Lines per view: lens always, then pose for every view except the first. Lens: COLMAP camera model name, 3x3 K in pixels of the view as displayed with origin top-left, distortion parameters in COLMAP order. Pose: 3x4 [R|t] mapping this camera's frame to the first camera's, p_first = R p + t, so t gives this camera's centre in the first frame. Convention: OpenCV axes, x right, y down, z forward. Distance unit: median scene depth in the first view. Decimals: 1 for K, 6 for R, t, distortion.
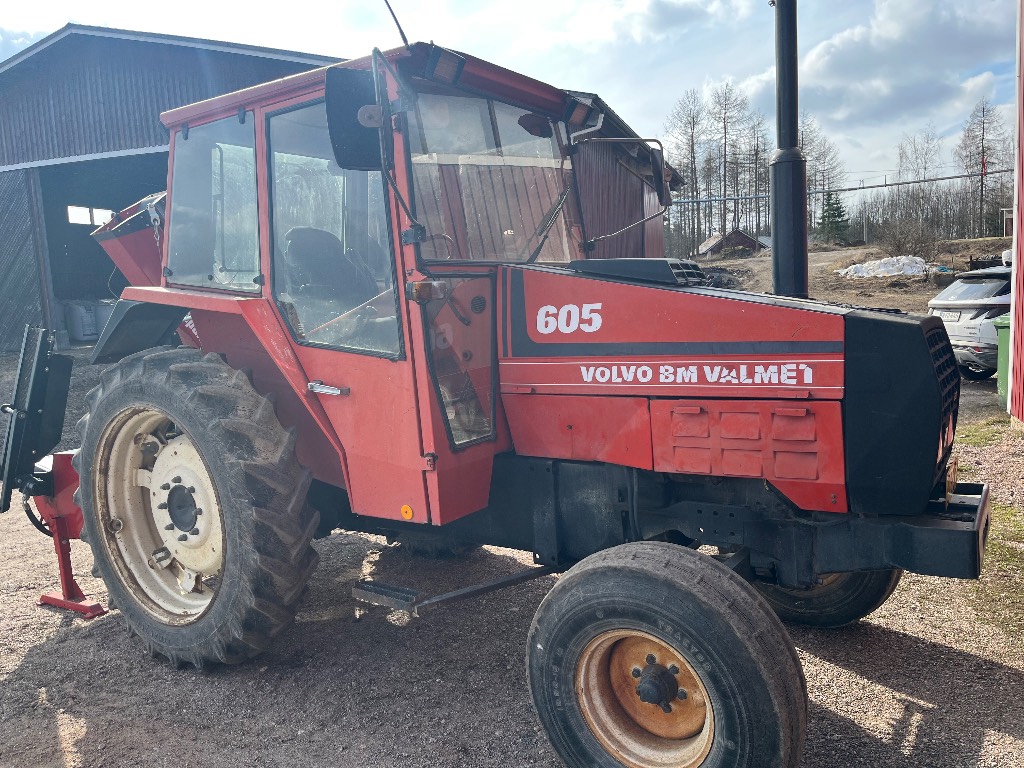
lens RADIAL K [[789.8, 0, 518.8], [0, 789.8, 386.4], [0, 0, 1]] dist [0.067637, -0.105430]
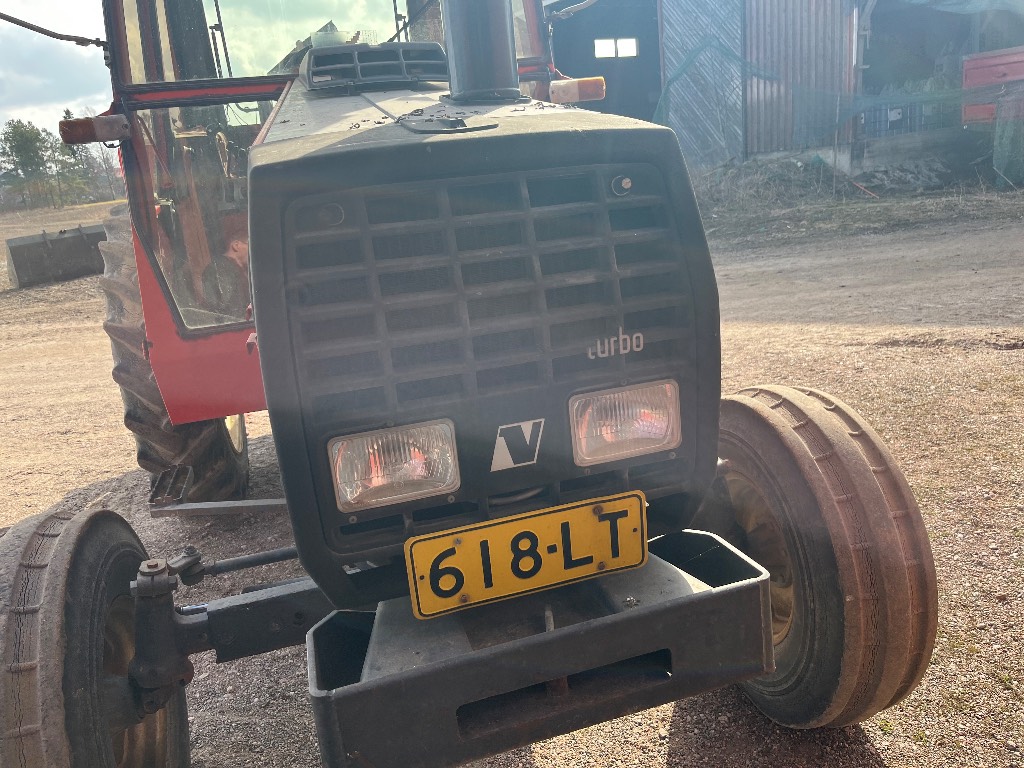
lens RADIAL K [[789.8, 0, 518.8], [0, 789.8, 386.4], [0, 0, 1]] dist [0.067637, -0.105430]
pose [[0.760018, 0.147388, -0.632968, 0.676765], [-0.009717, 0.976413, 0.215692, -0.044896], [0.649829, -0.157780, 0.743524, 0.612555]]
